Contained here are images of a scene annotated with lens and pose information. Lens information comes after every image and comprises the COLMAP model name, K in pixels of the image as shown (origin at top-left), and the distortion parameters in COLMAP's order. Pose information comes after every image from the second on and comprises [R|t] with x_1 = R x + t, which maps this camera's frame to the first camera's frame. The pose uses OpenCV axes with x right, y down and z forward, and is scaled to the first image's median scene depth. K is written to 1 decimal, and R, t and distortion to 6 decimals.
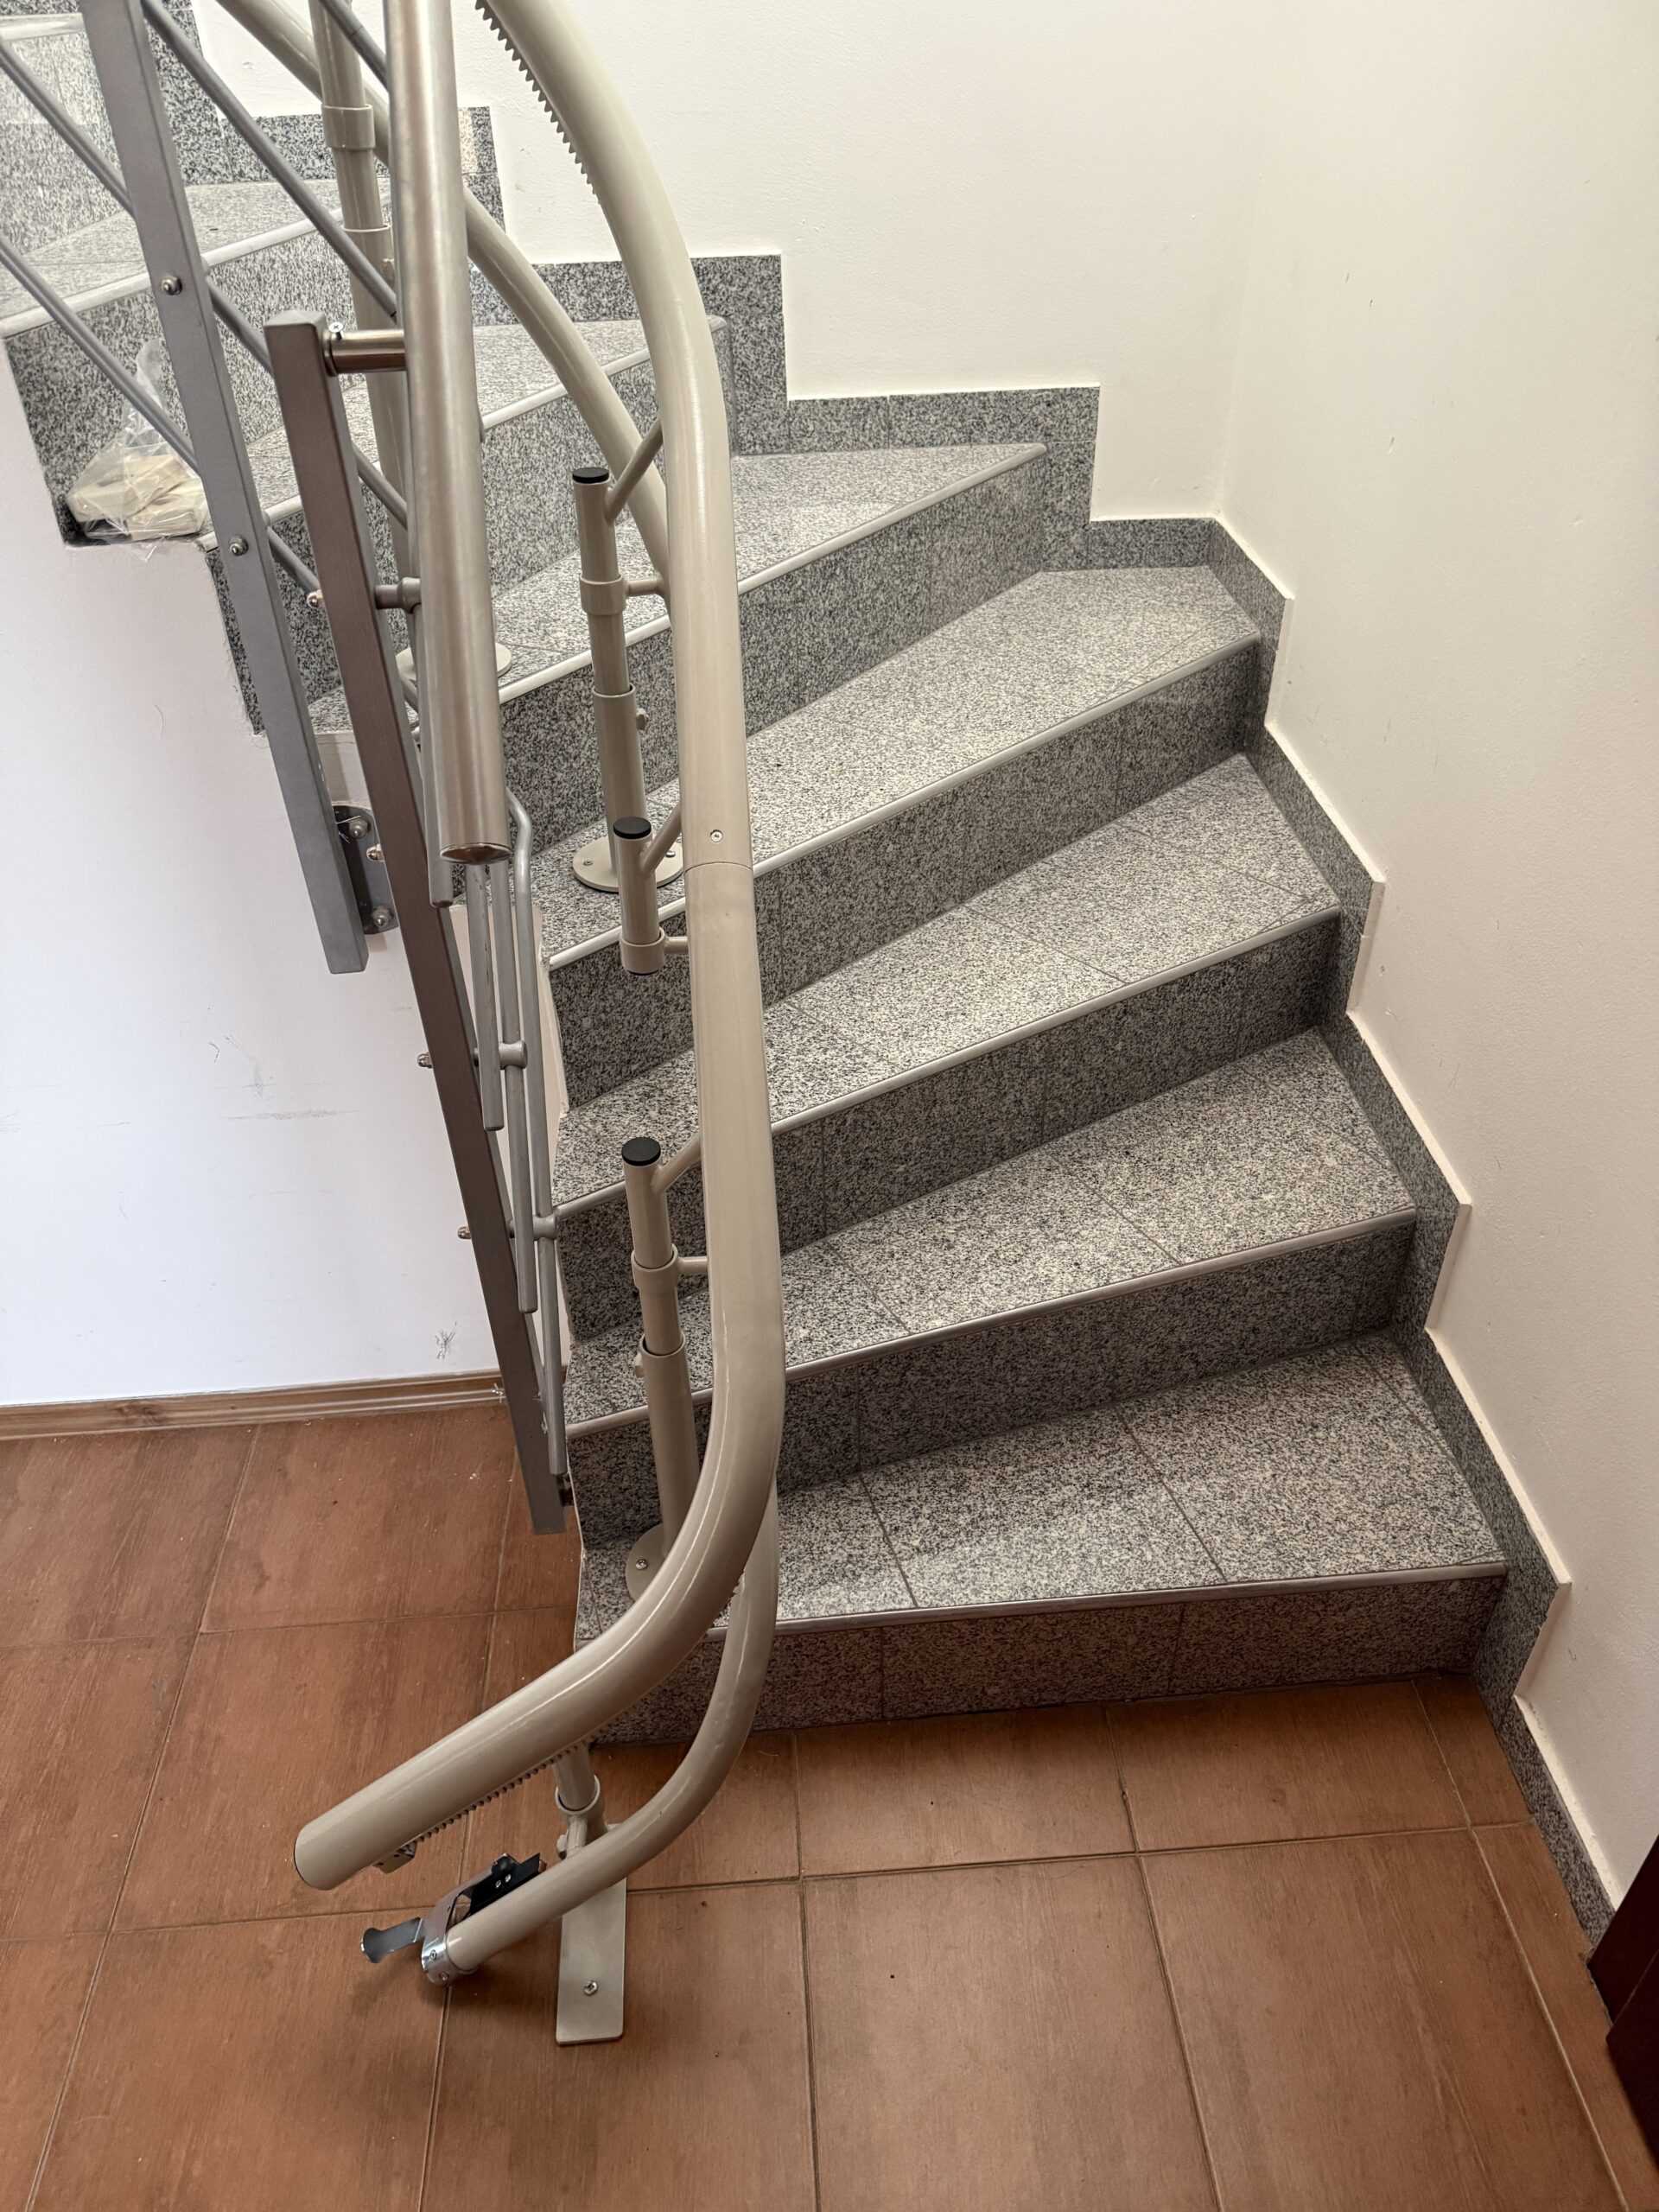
lens RADIAL K [[1534.9, 0, 829.5], [0, 1534.9, 1106.0], [0, 0, 1]] dist [-0.000779, -0.005601]
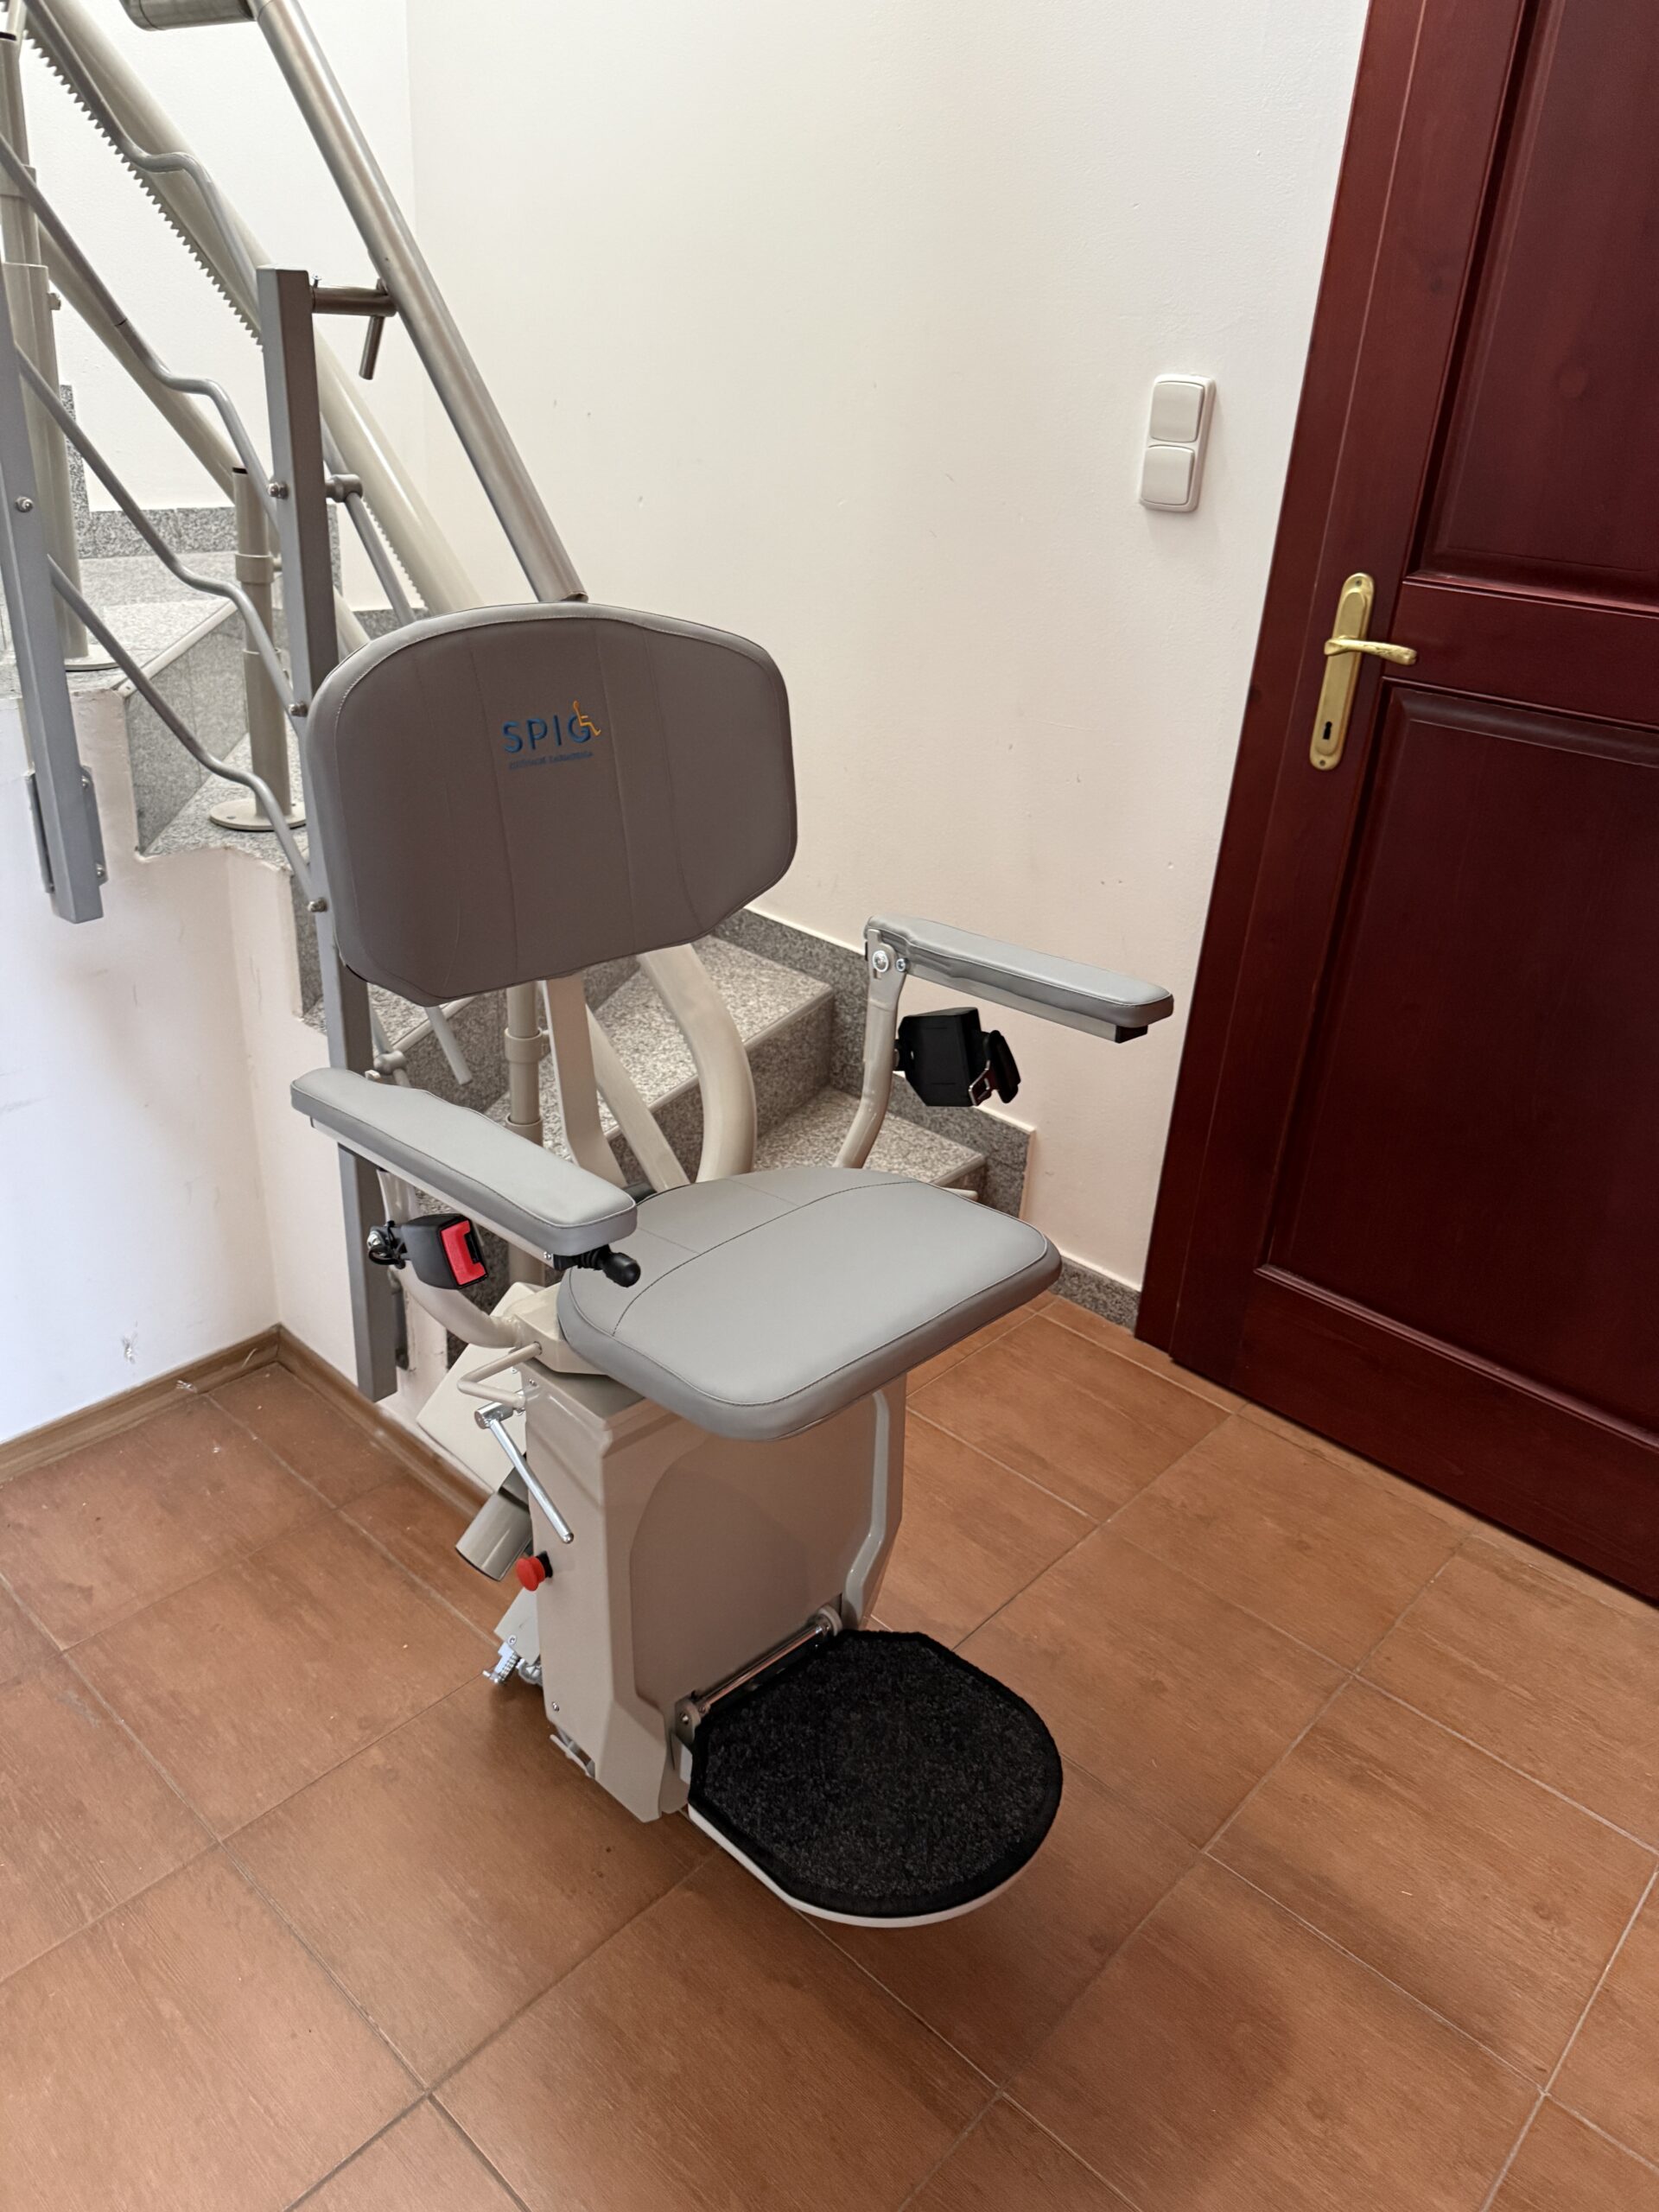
lens RADIAL K [[1534.9, 0, 829.5], [0, 1534.9, 1106.0], [0, 0, 1]] dist [-0.000779, -0.005601]
pose [[0.716969, -0.238135, 0.655170, -0.674041], [0.349752, 0.935874, -0.042580, 0.260546], [-0.603017, 0.259675, 0.754281, -0.084450]]
